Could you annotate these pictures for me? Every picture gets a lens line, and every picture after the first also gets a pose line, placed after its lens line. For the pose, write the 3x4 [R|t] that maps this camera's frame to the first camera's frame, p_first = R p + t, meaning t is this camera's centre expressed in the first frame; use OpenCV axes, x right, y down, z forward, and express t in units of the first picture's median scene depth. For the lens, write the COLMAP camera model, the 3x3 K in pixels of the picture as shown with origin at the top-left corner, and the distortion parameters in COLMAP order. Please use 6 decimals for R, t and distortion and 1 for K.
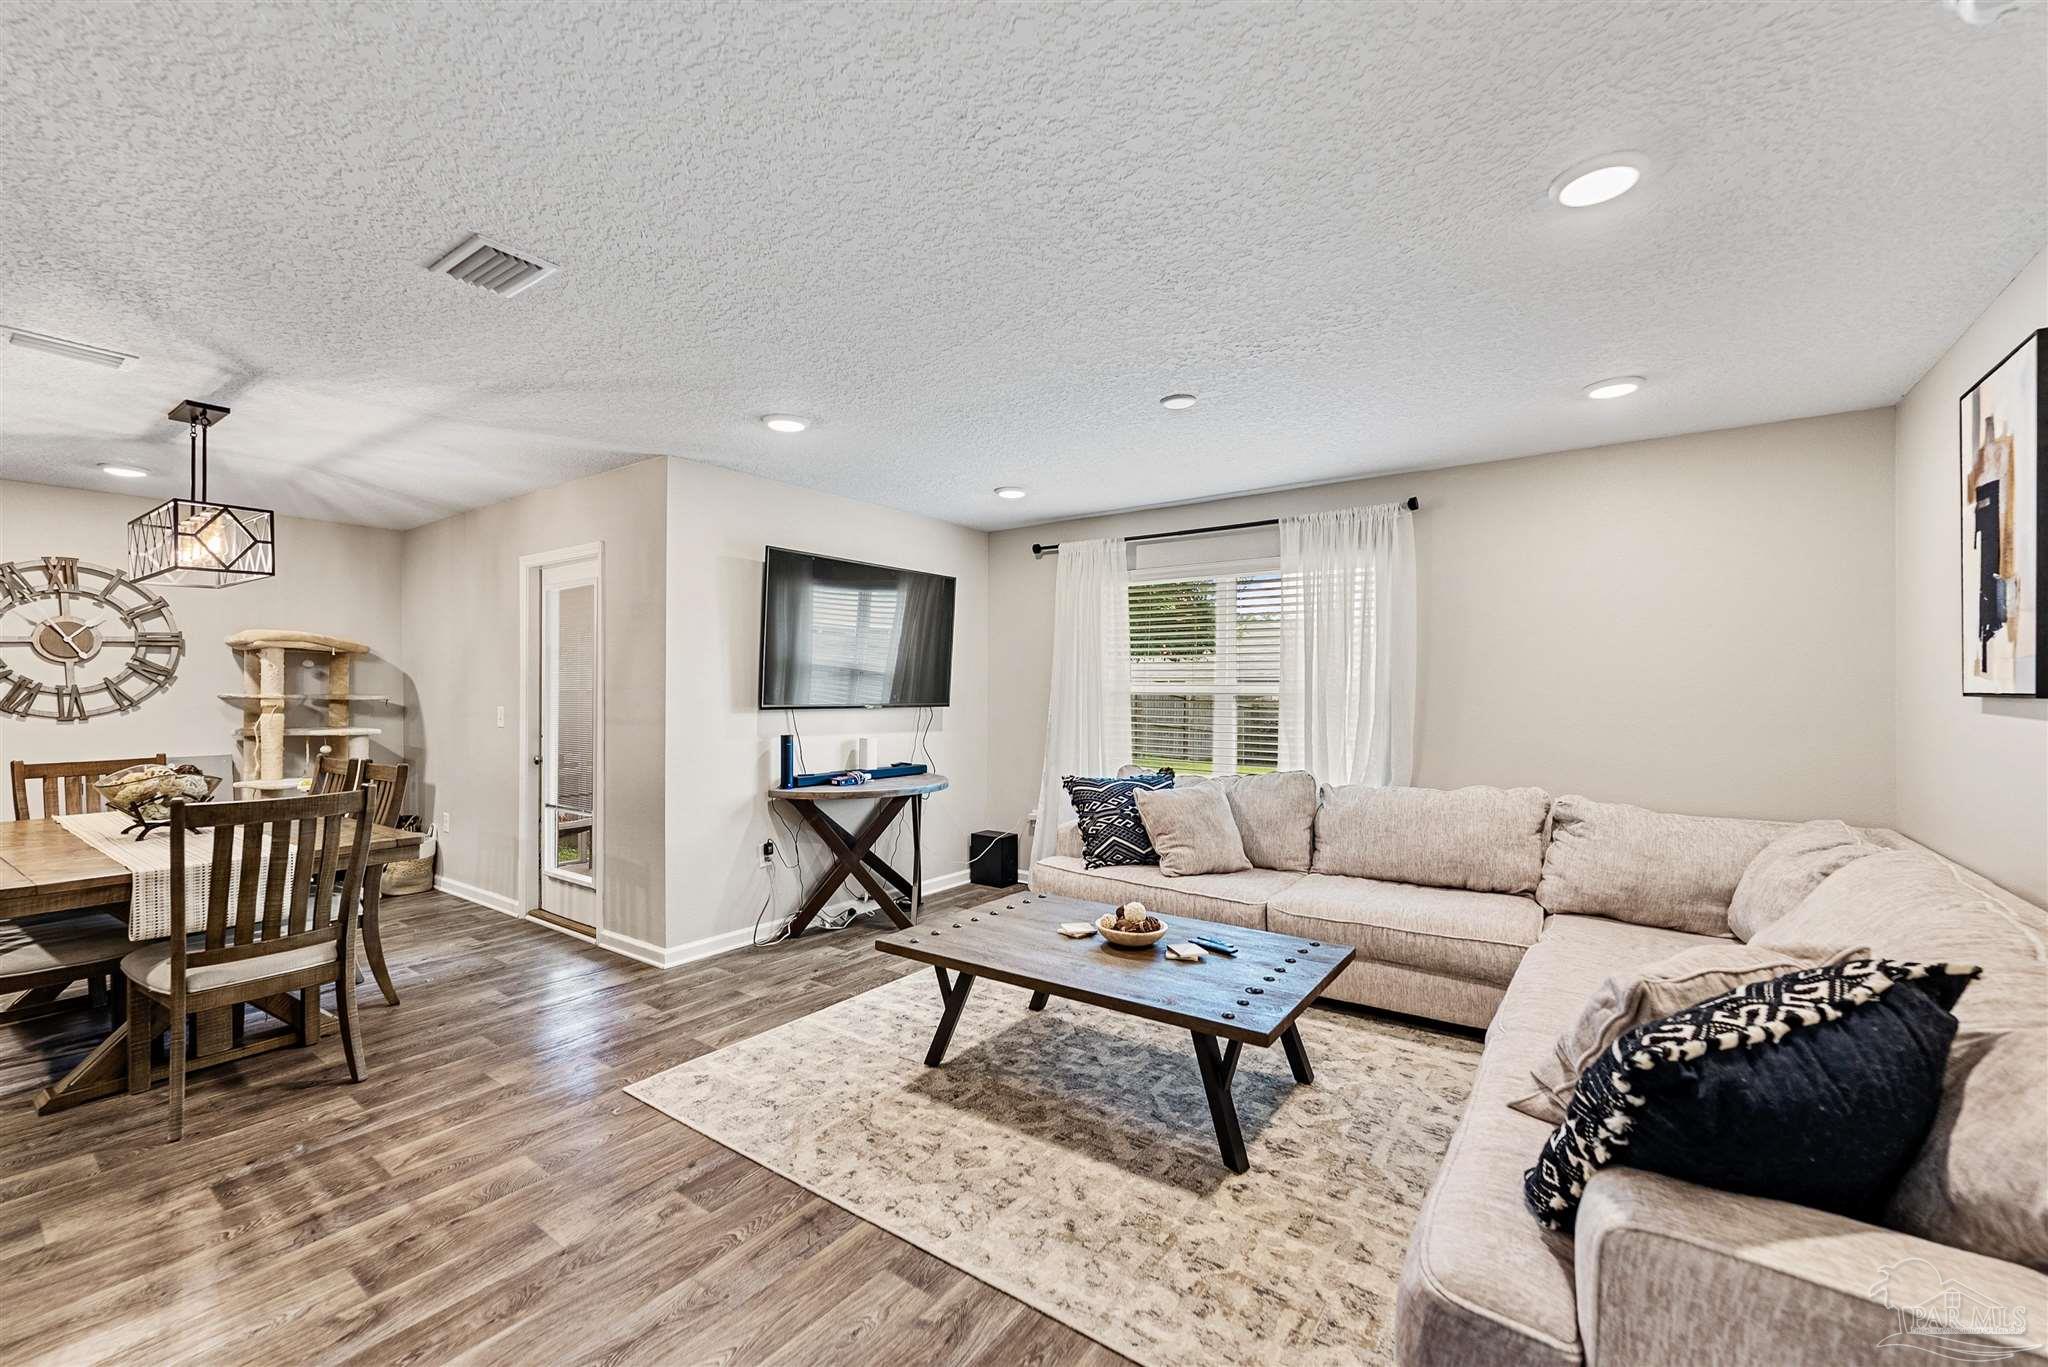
lens RADIAL K [[843.7, 0, 1032.4], [0, 843.7, 688.7], [0, 0, 1]] dist [-0.003220, -0.000281]
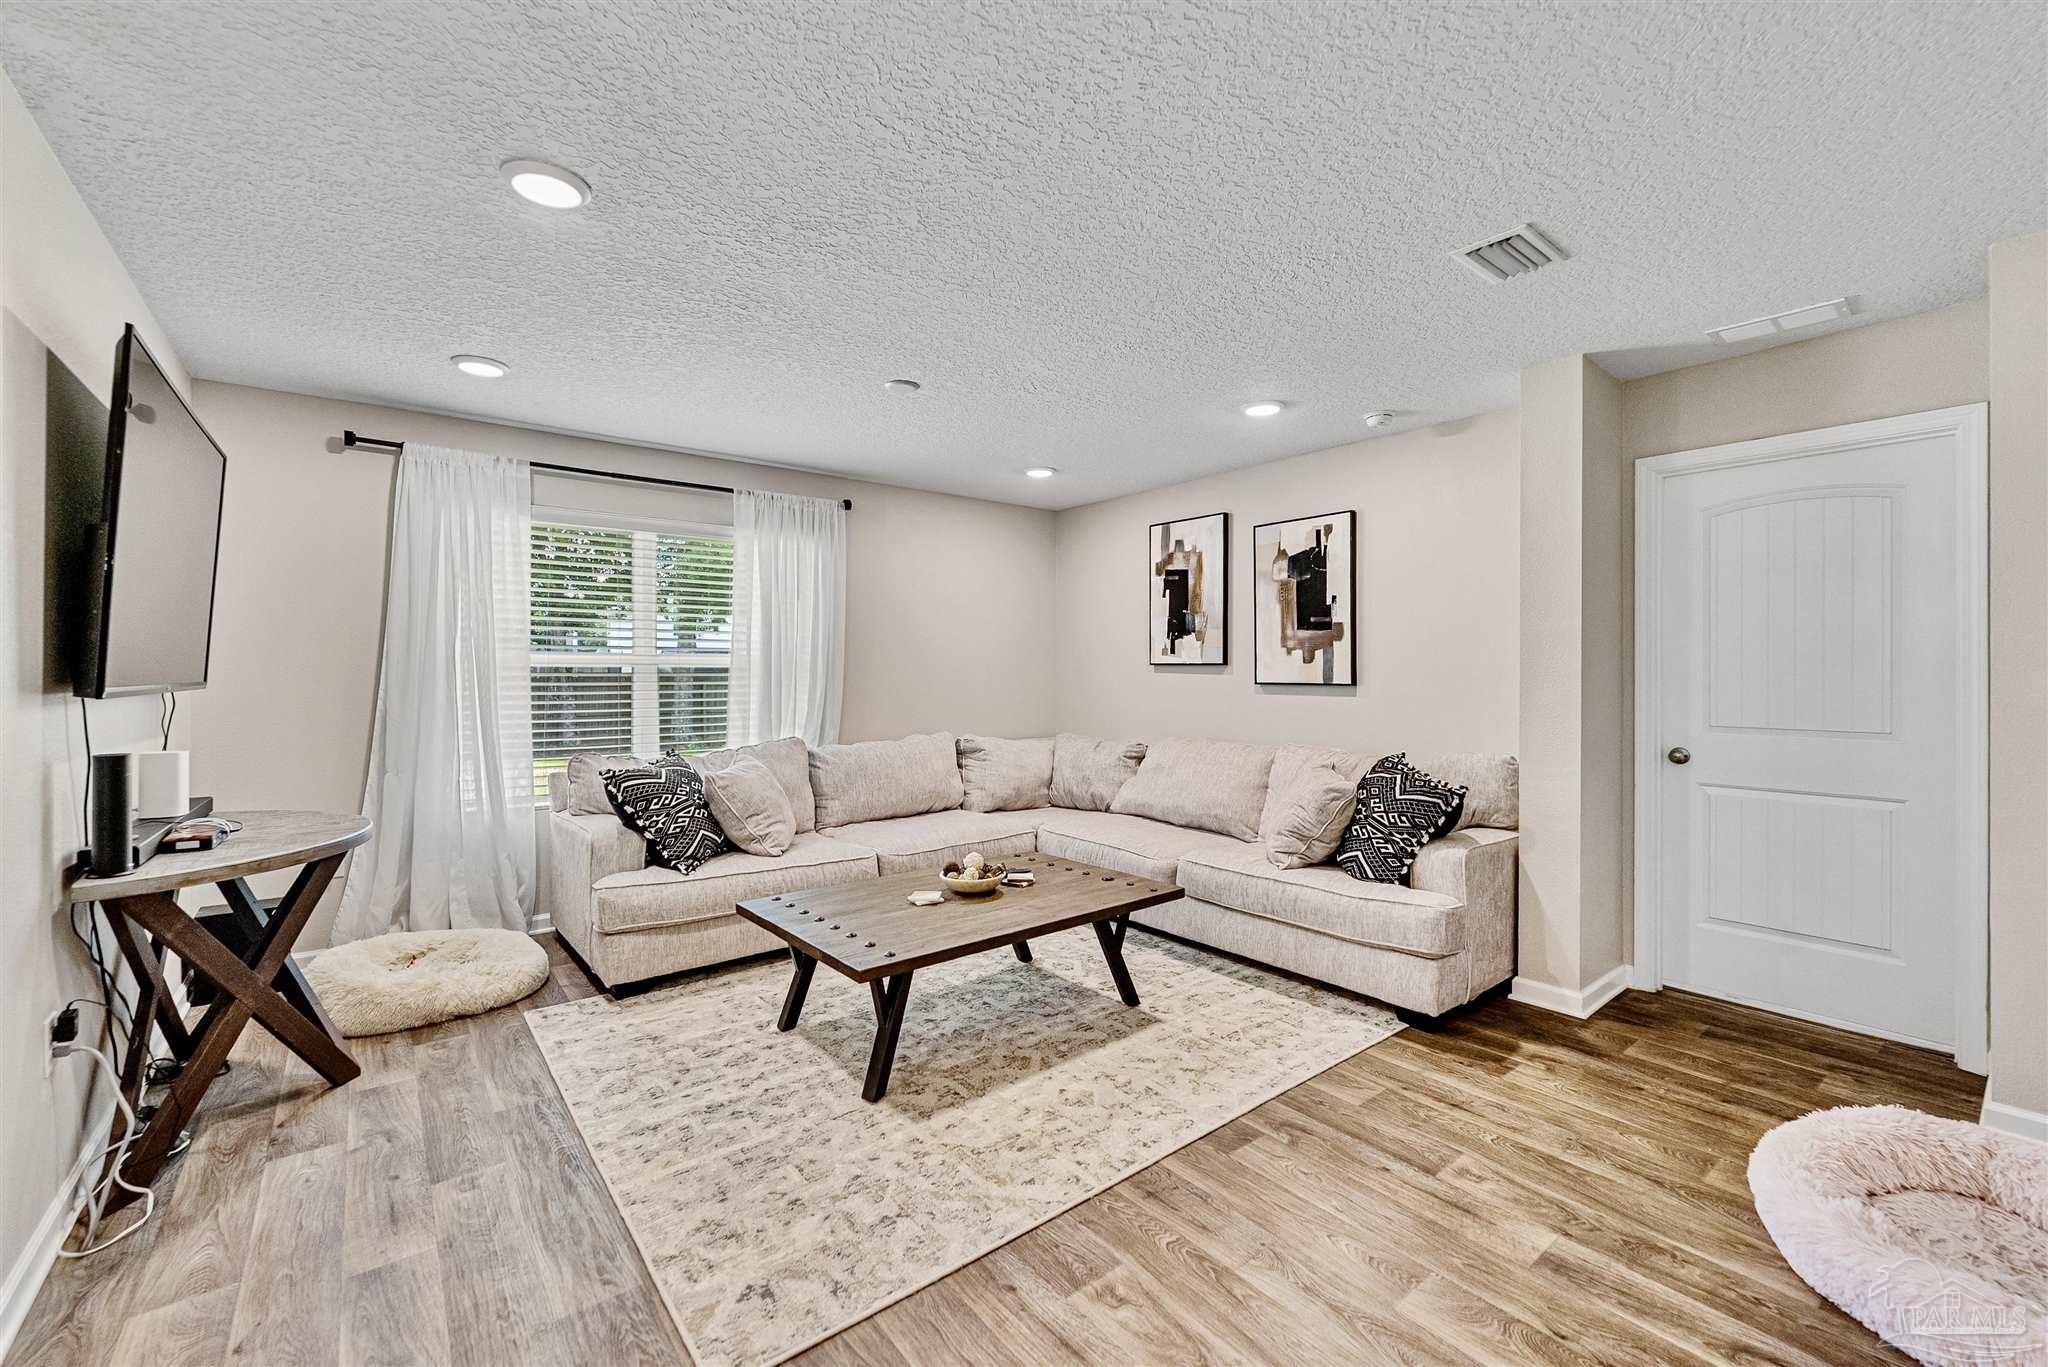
lens RADIAL K [[843.7, 0, 1029.0], [0, 843.7, 669.8], [0, 0, 1]] dist [-0.003220, -0.000281]
pose [[0.259921, -0.001348, 0.965629, -0.918169], [-0.000785, 0.999998, 0.001608, 0.015380], [-0.965630, -0.001176, 0.259920, 0.650937]]
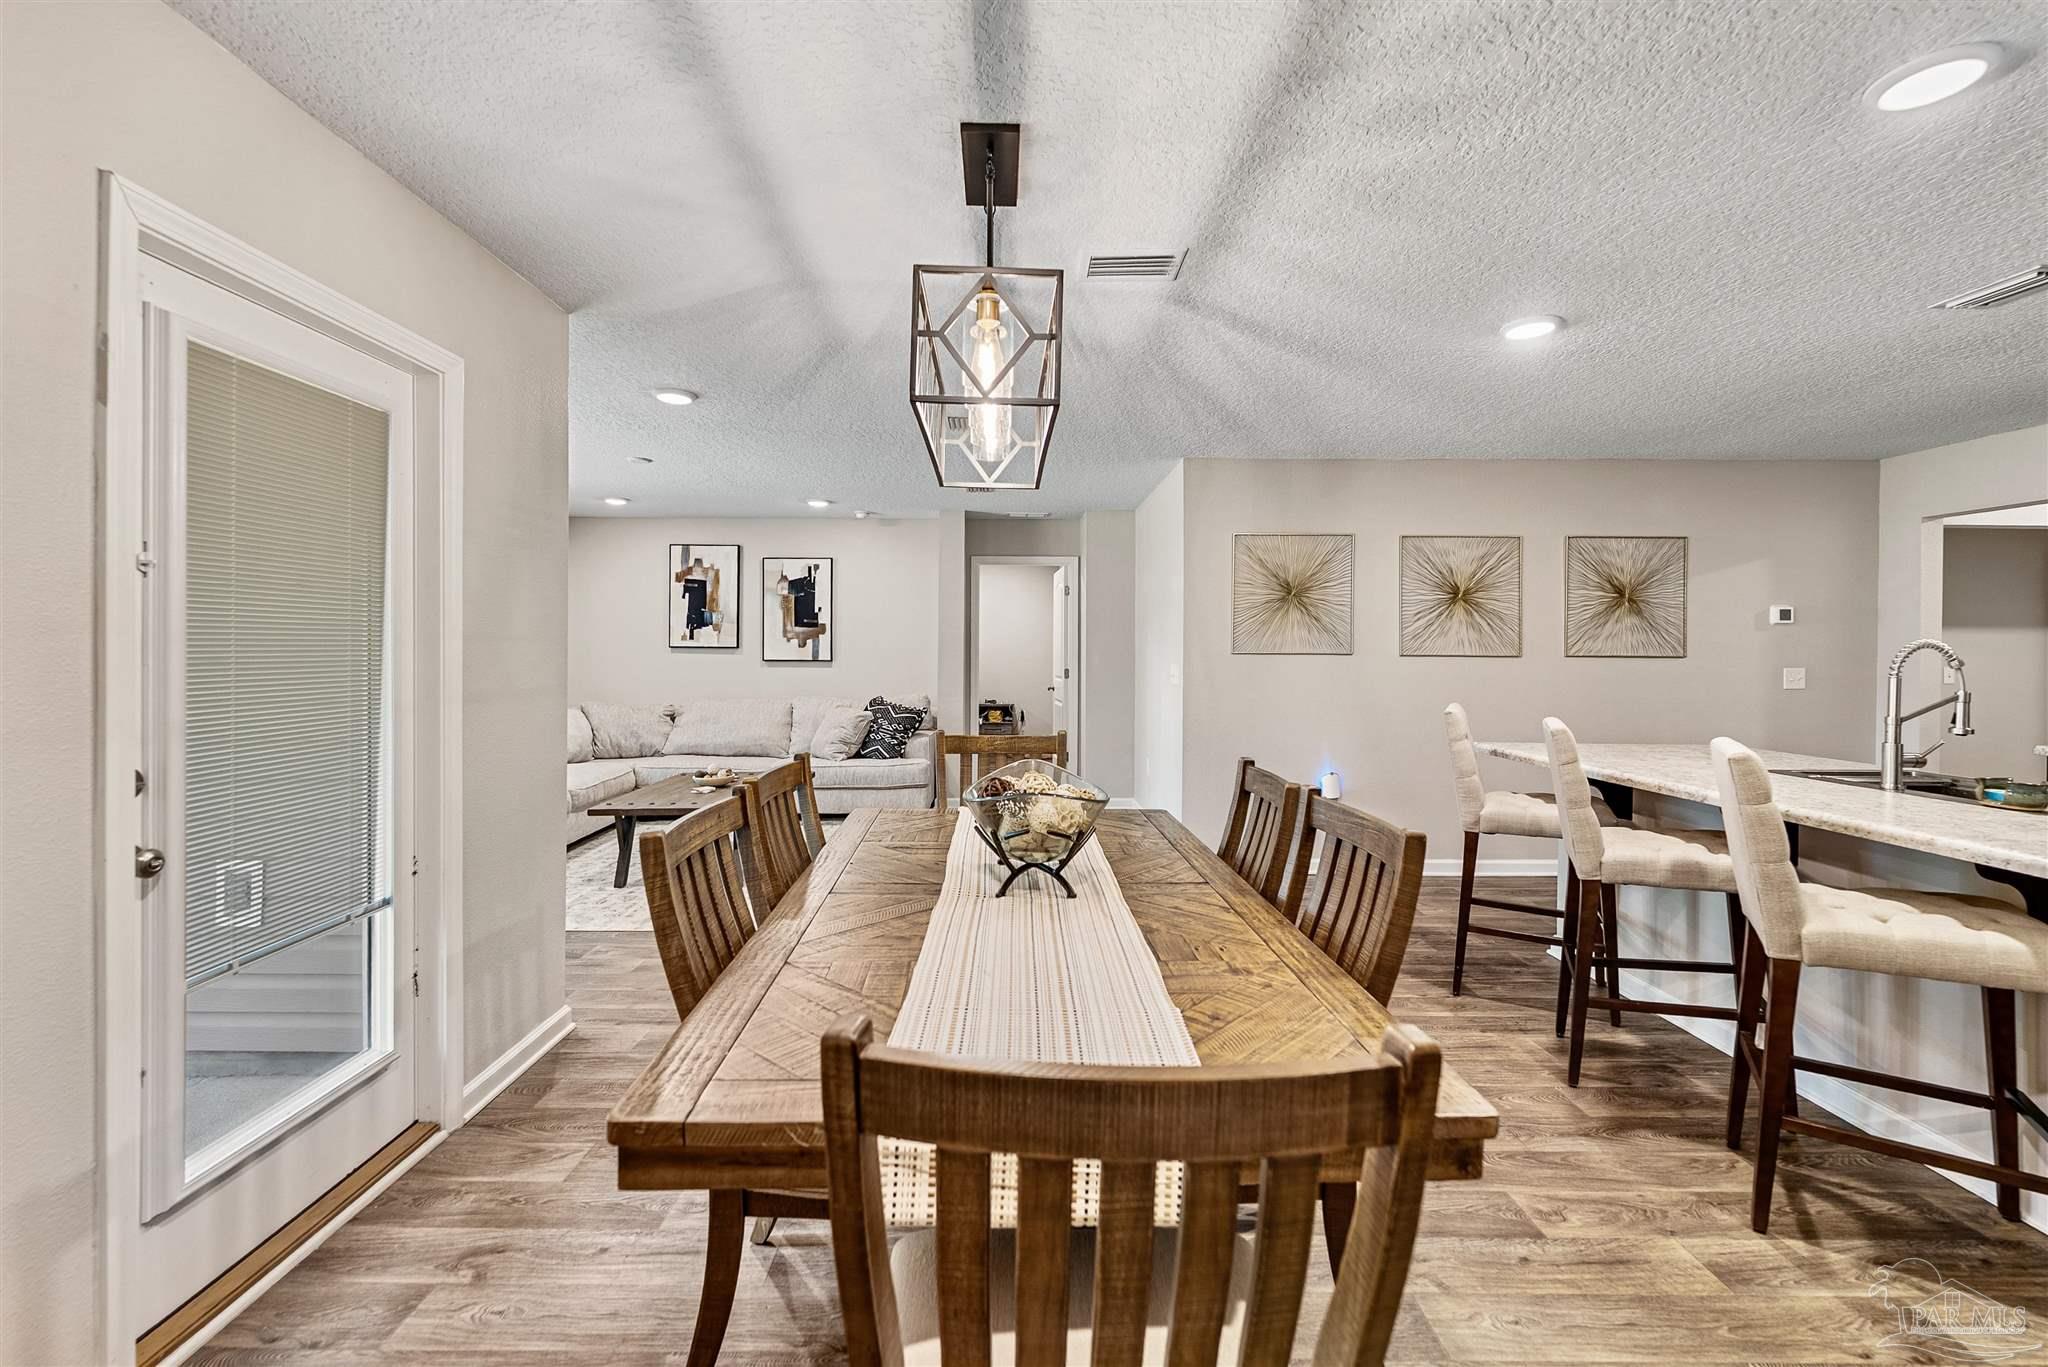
lens RADIAL K [[843.7, 0, 1023.7], [0, 843.7, 666.5], [0, 0, 1]] dist [-0.003220, -0.000281]
pose [[-0.605373, -0.020570, 0.795676, -1.713824], [-0.005386, 0.999749, 0.021748, 0.003716], [-0.795923, 0.008880, -0.605332, 1.577157]]
